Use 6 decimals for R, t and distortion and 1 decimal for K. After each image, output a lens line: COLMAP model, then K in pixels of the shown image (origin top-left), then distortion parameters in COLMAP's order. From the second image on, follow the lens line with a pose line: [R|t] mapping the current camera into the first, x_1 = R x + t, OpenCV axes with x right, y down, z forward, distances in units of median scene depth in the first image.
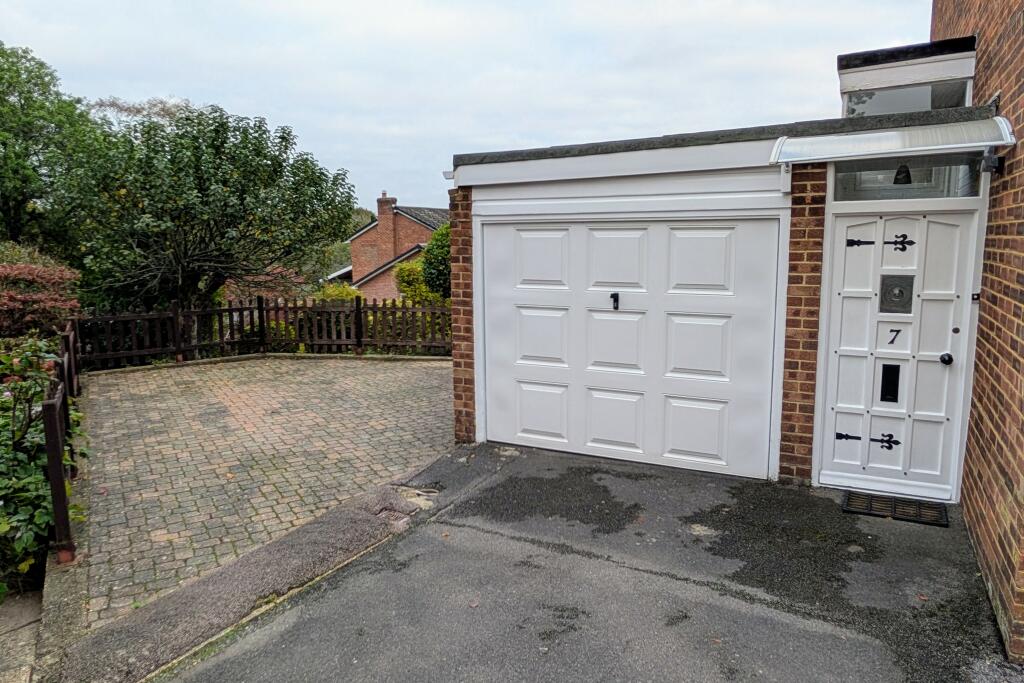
lens RADIAL K [[683.7, 0, 512.1], [0, 683.7, 339.9], [0, 0, 1]] dist [0.006670, 0.000557]
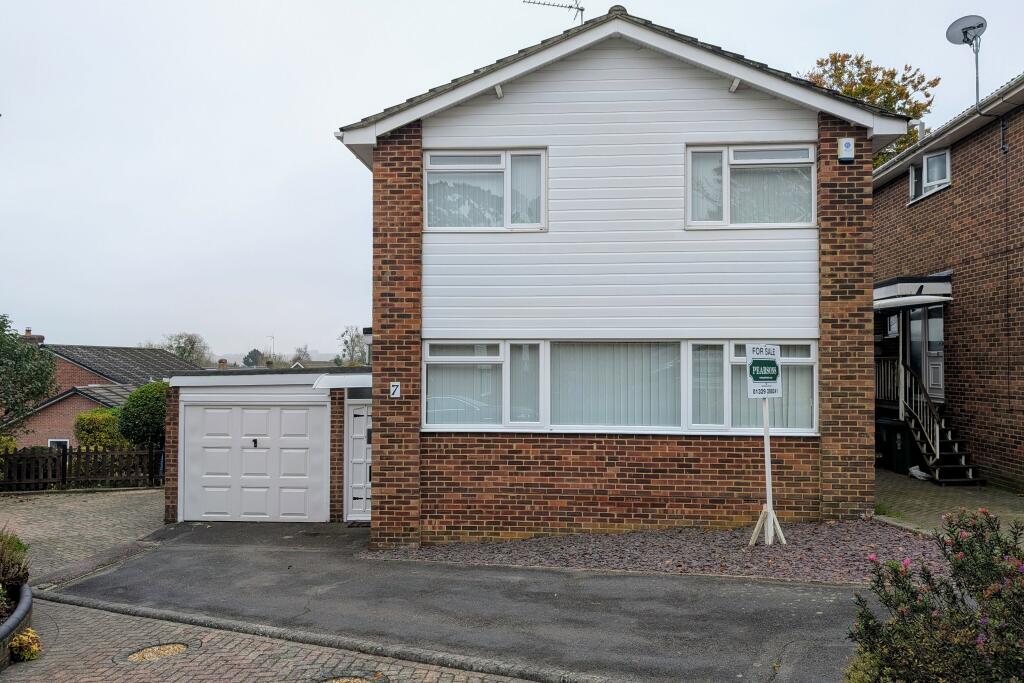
lens RADIAL K [[745.5, 0, 512.4], [0, 745.5, 345.3], [0, 0, 1]] dist [0.001851, -0.000344]
pose [[0.909999, 0.020784, 0.414089, -0.076791], [0.053496, 0.984508, -0.166978, 0.066002], [-0.411145, 0.174102, 0.894790, -1.298214]]
